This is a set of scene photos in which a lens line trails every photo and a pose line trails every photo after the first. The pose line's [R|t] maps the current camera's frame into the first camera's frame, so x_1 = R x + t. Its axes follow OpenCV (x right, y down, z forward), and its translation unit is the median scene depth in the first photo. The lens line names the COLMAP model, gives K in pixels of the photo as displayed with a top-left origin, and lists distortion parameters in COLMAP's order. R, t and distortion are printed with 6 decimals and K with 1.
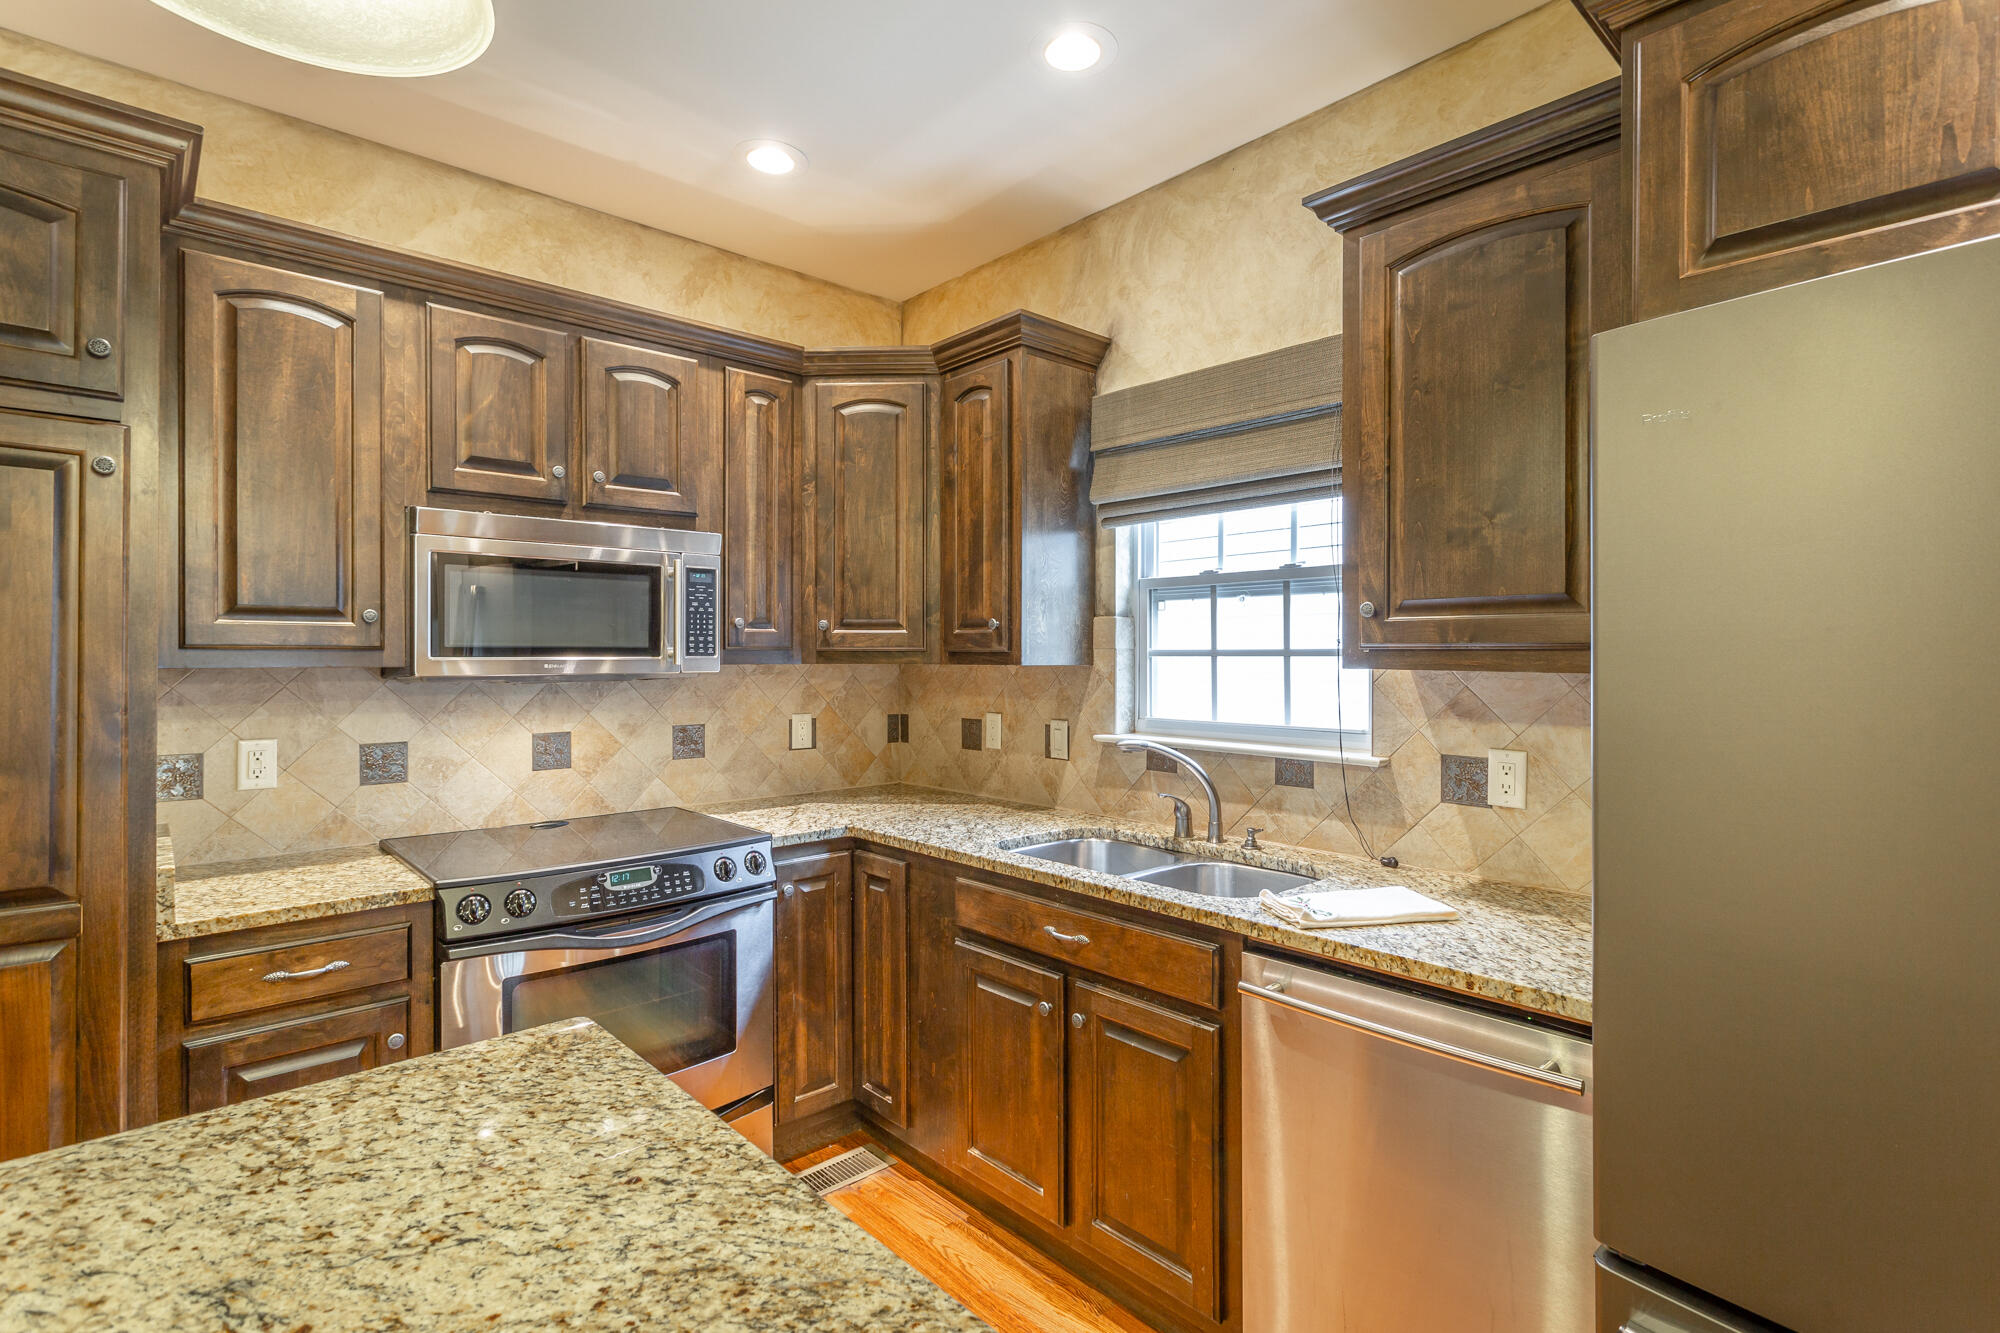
lens RADIAL K [[955.2, 0, 999.7], [0, 955.2, 656.9], [0, 0, 1]] dist [-0.001102, 0.001639]
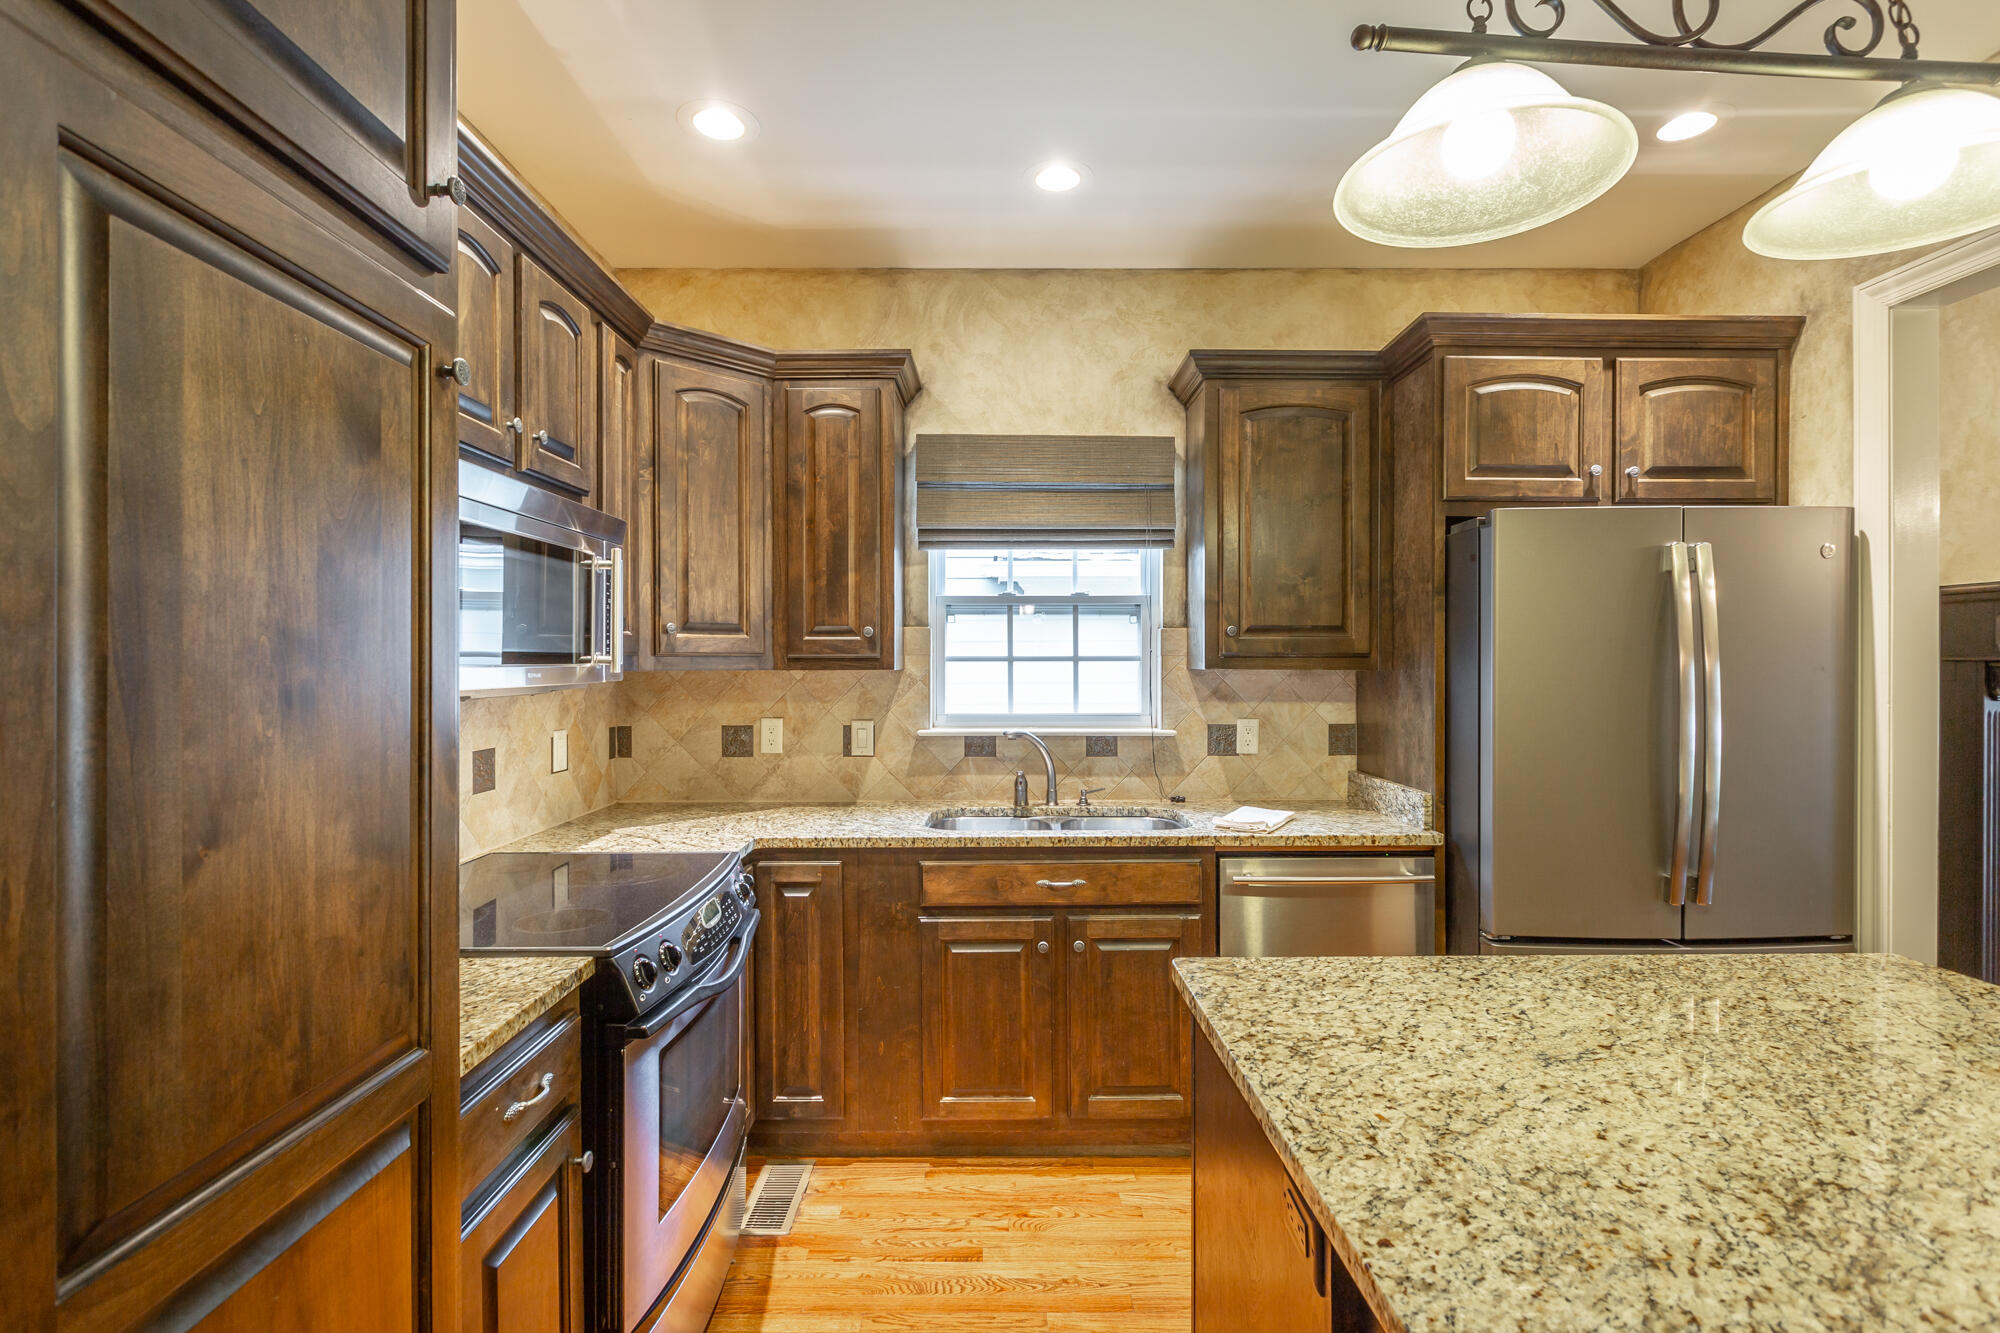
lens RADIAL K [[955.2, 0, 1006.5], [0, 955.2, 670.1], [0, 0, 1]] dist [-0.001102, 0.001639]
pose [[0.663365, -0.008568, 0.748247, -0.781159], [0.003049, 0.999957, 0.008747, -0.000310], [-0.748290, -0.003521, 0.663363, 0.187608]]
